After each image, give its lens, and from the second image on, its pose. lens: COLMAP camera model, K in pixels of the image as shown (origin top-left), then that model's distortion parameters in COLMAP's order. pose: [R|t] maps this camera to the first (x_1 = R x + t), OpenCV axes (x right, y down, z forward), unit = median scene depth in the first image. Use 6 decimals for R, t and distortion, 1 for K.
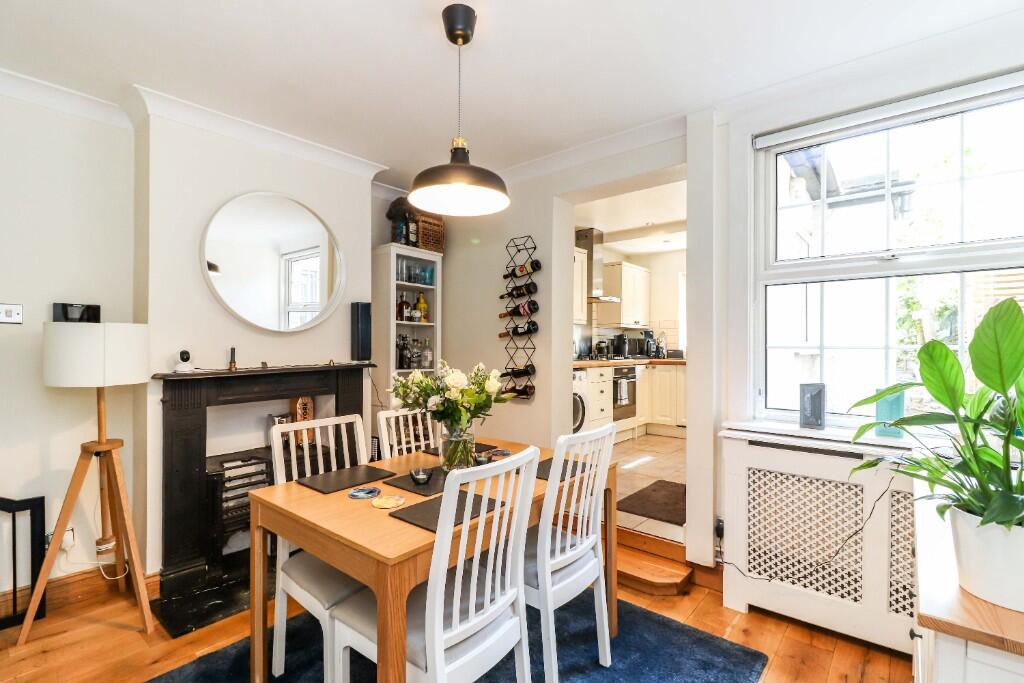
lens RADIAL K [[477.0, 0, 512.0], [0, 477.0, 341.5], [0, 0, 1]] dist [0.000694, 0.000050]
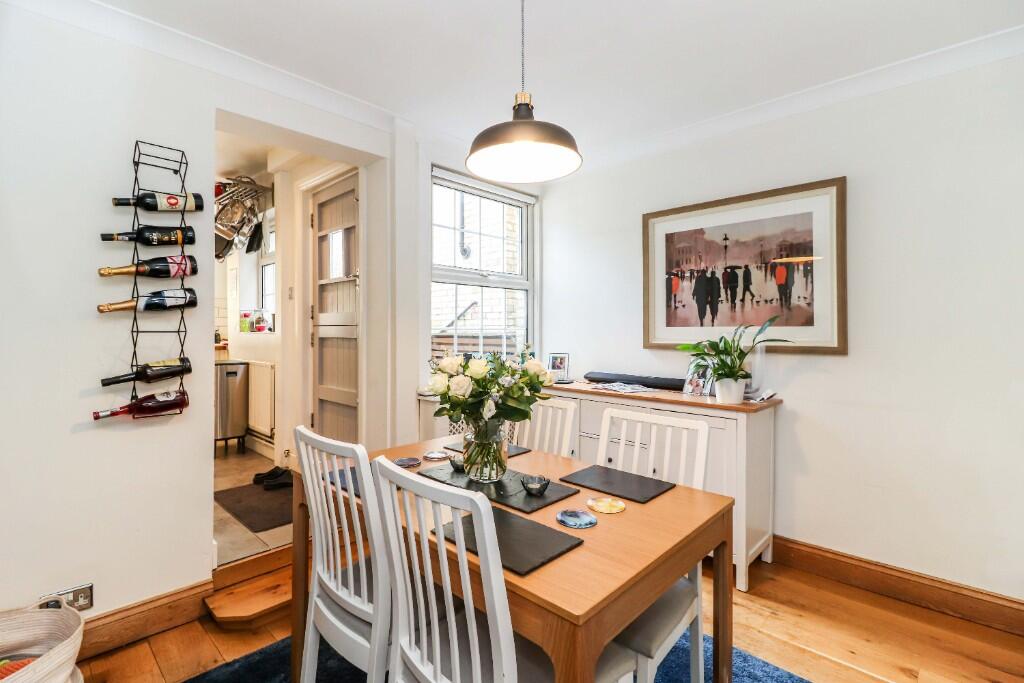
lens RADIAL K [[467.6, 0, 497.2], [0, 467.6, 326.9], [0, 0, 1]] dist [0.000346, 0.000014]
pose [[0.071863, 0.006029, 0.997396, -0.313935], [-0.011352, 0.999922, -0.005227, 0.004219], [-0.997350, -0.010947, 0.071925, 0.315927]]
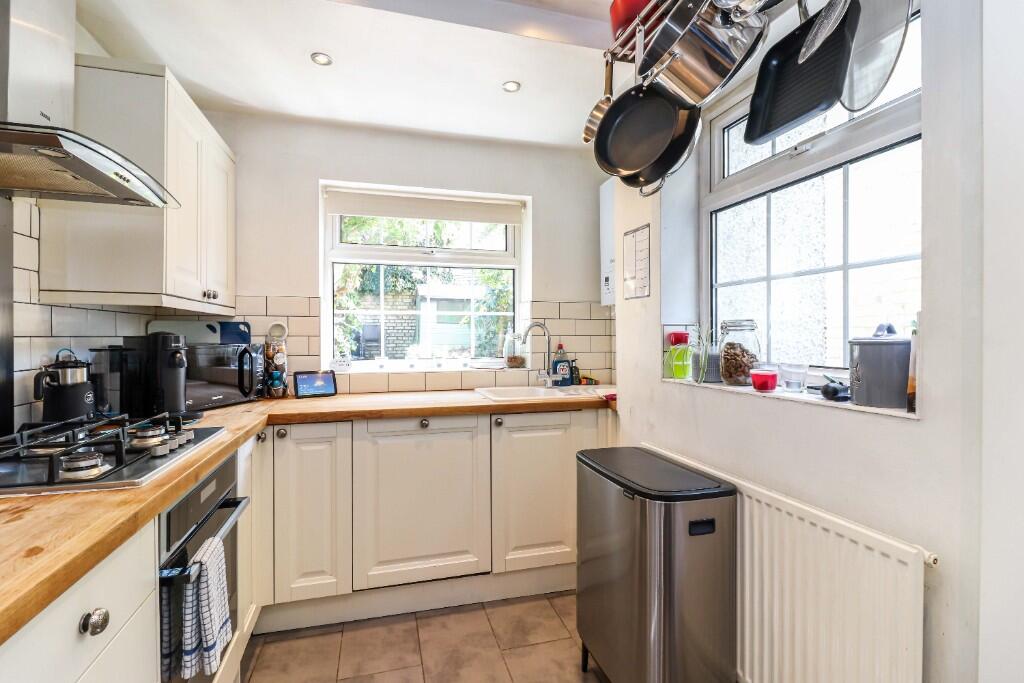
lens RADIAL K [[466.3, 0, 504.4], [0, 466.3, 339.6], [0, 0, 1]] dist [0.014733, -0.013161]
pose [[0.573664, -0.006269, 0.819067, 0.127399], [-0.008007, 0.999880, 0.013261, -0.017582], [-0.819052, -0.014166, 0.573545, 0.719622]]
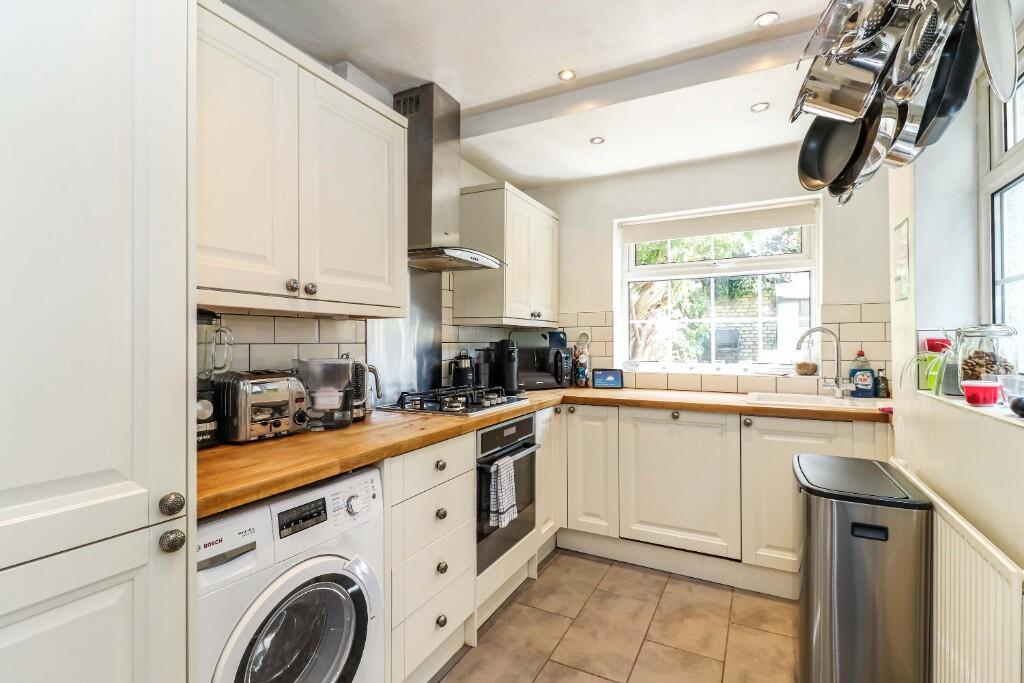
lens RADIAL K [[477.0, 0, 512.0], [0, 477.0, 341.5], [0, 0, 1]] dist [0.000694, 0.000050]
pose [[0.977400, -0.001252, 0.211397, 0.146842], [-0.001107, 0.999938, 0.011040, -0.020247], [-0.211398, -0.011025, 0.977338, 0.577292]]
